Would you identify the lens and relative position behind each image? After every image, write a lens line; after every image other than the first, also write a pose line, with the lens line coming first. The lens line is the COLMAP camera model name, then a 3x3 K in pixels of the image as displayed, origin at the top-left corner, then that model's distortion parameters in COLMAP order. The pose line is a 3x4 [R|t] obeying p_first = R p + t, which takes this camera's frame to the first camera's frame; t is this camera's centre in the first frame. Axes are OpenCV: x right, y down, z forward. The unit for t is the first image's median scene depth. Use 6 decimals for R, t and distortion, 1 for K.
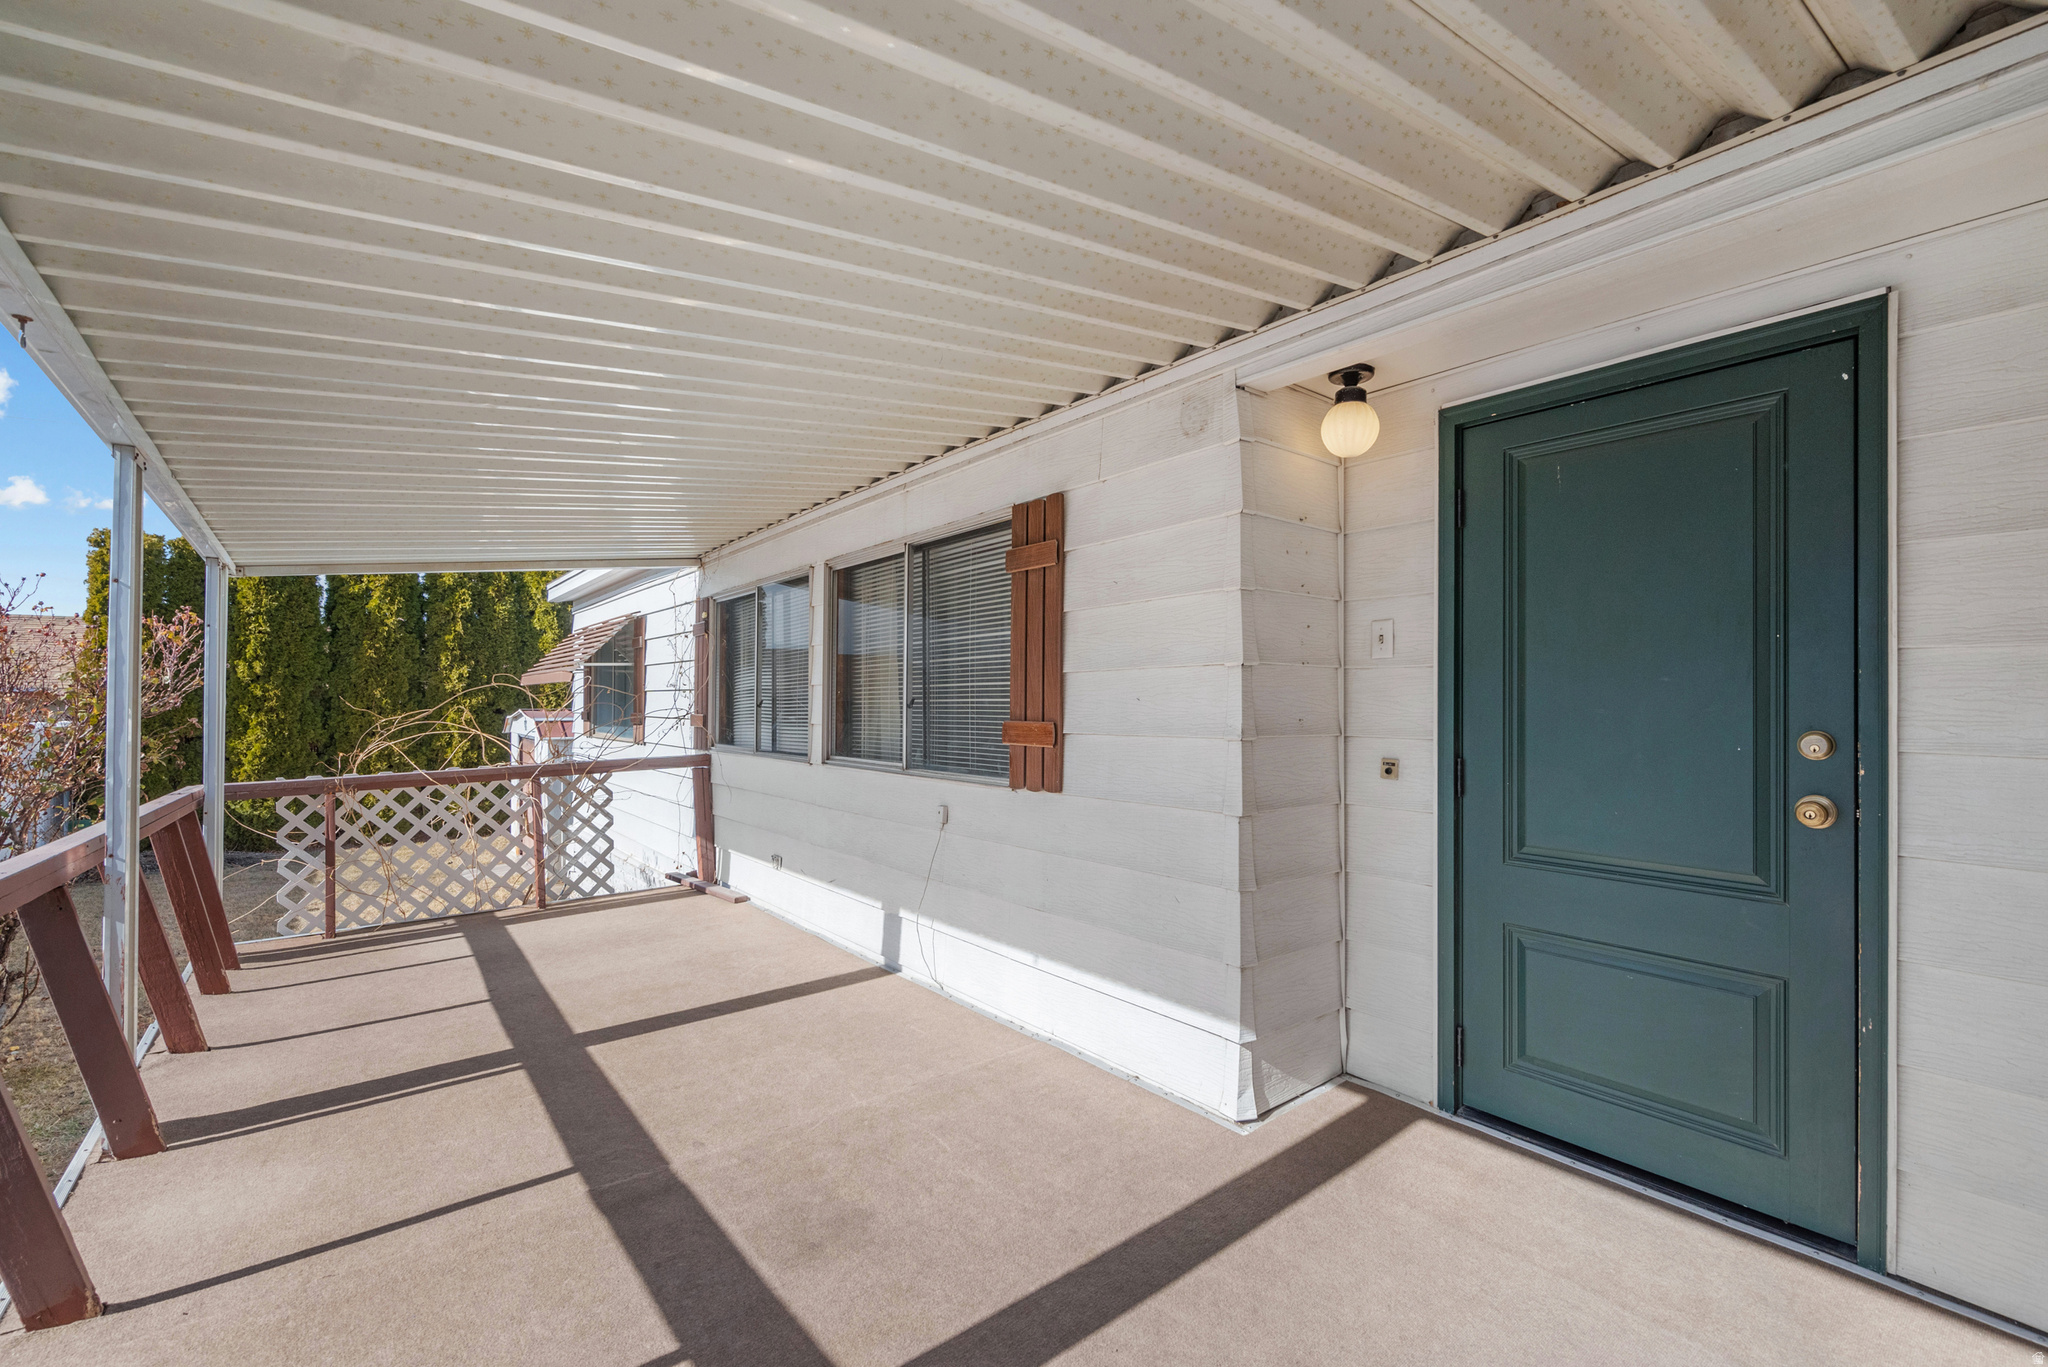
lens RADIAL K [[882.6, 0, 1015.8], [0, 882.6, 689.0], [0, 0, 1]] dist [-0.003455, 0.000781]
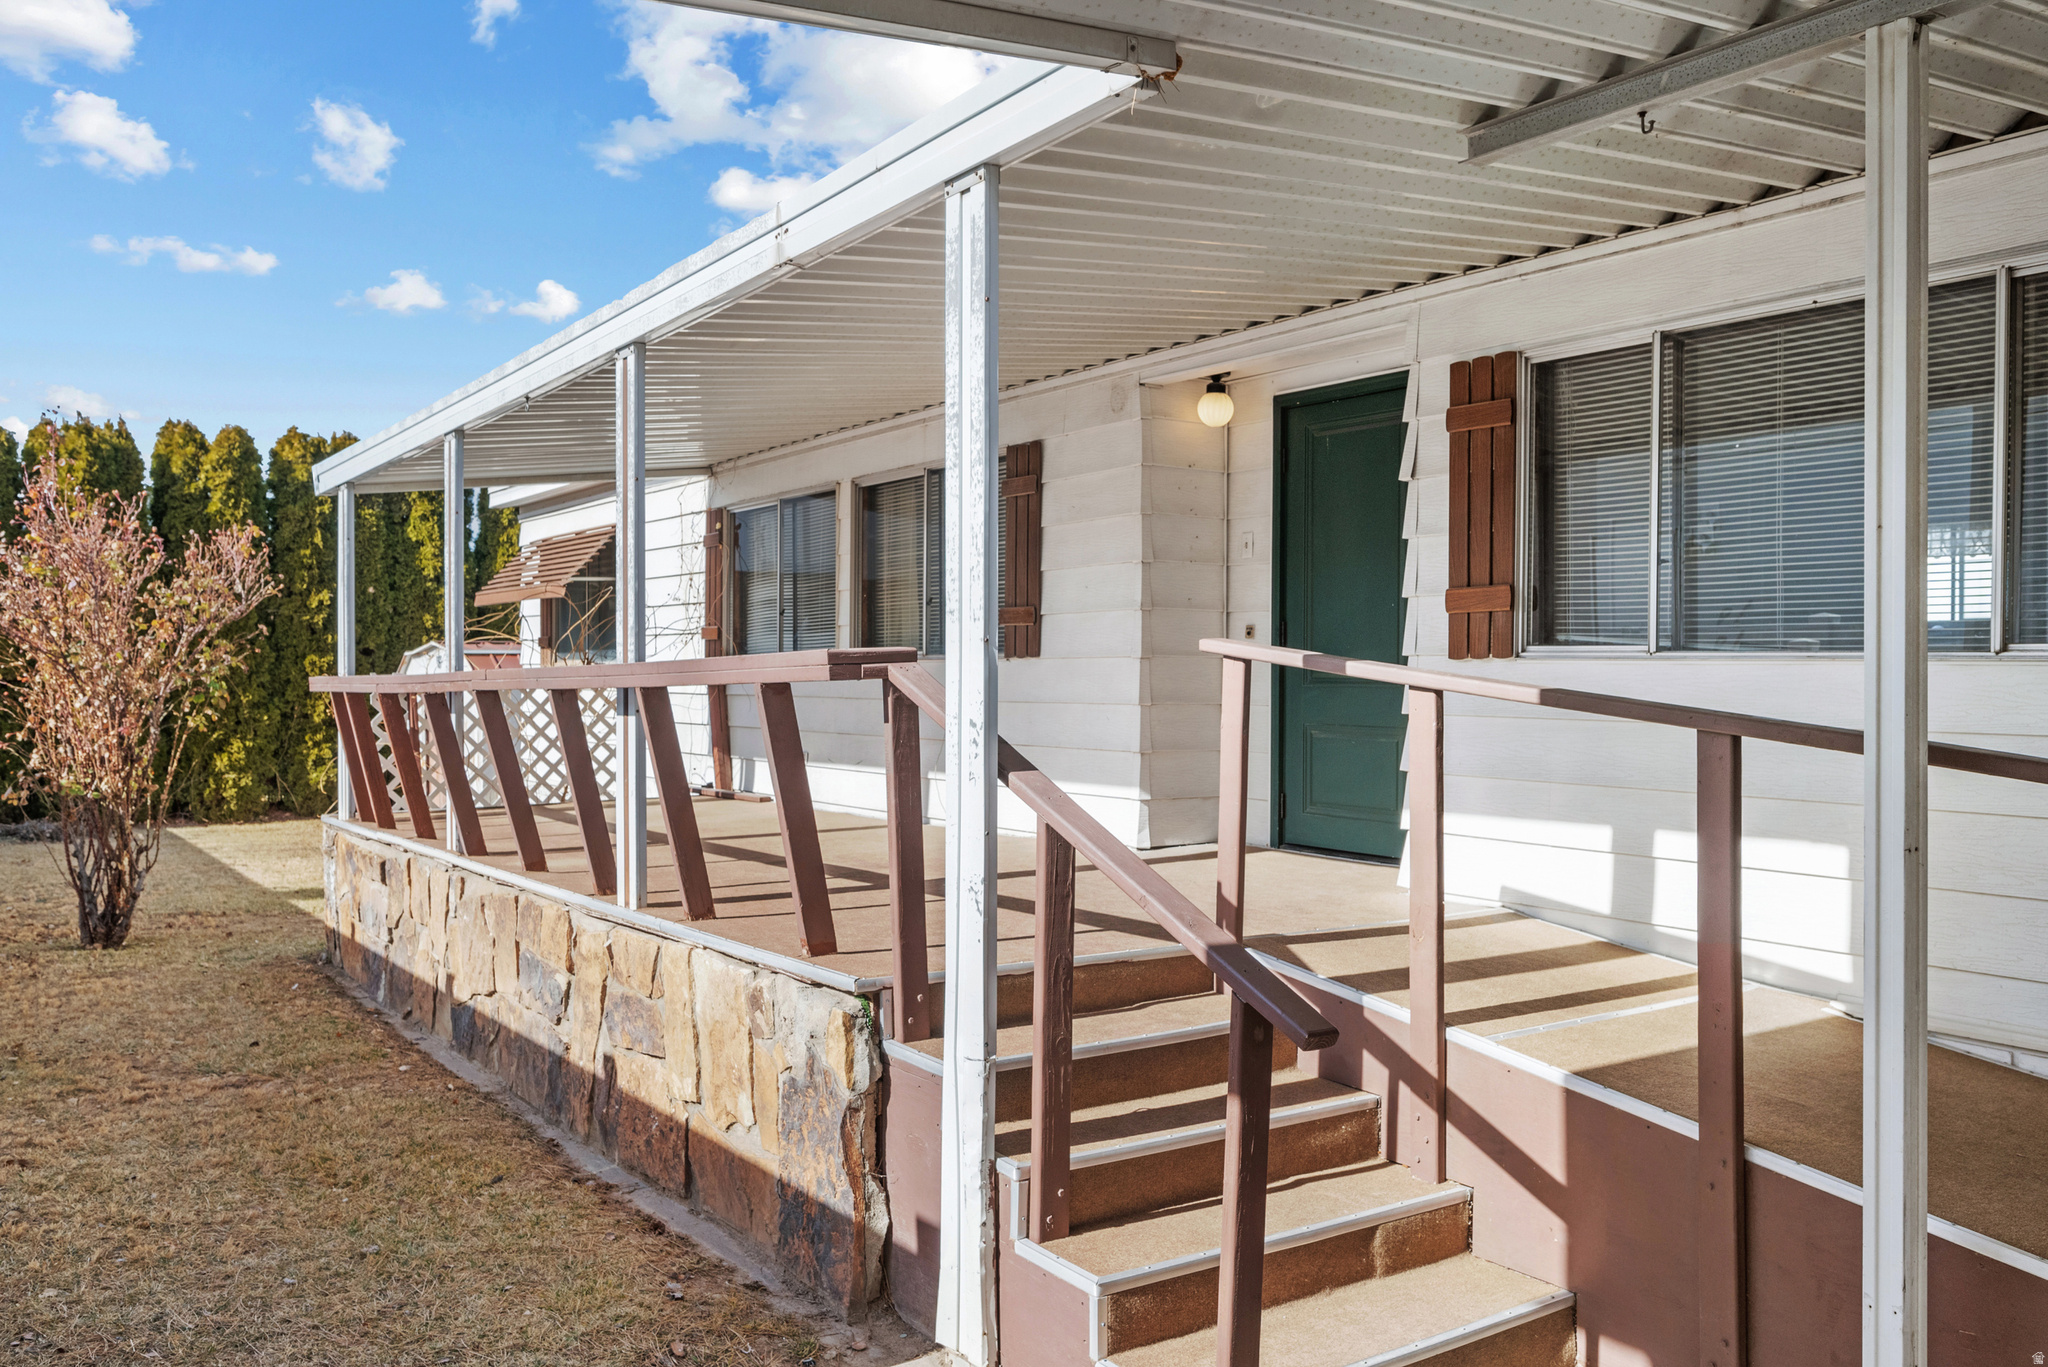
lens RADIAL K [[1568.4, 0, 1029.6], [0, 1568.4, 681.2], [0, 0, 1]] dist [0.001568, -0.002013]
pose [[0.999050, -0.000285, -0.043585, 0.143018], [0.001341, 0.999706, 0.024201, 0.094634], [0.043565, -0.024237, 0.998757, -1.461636]]
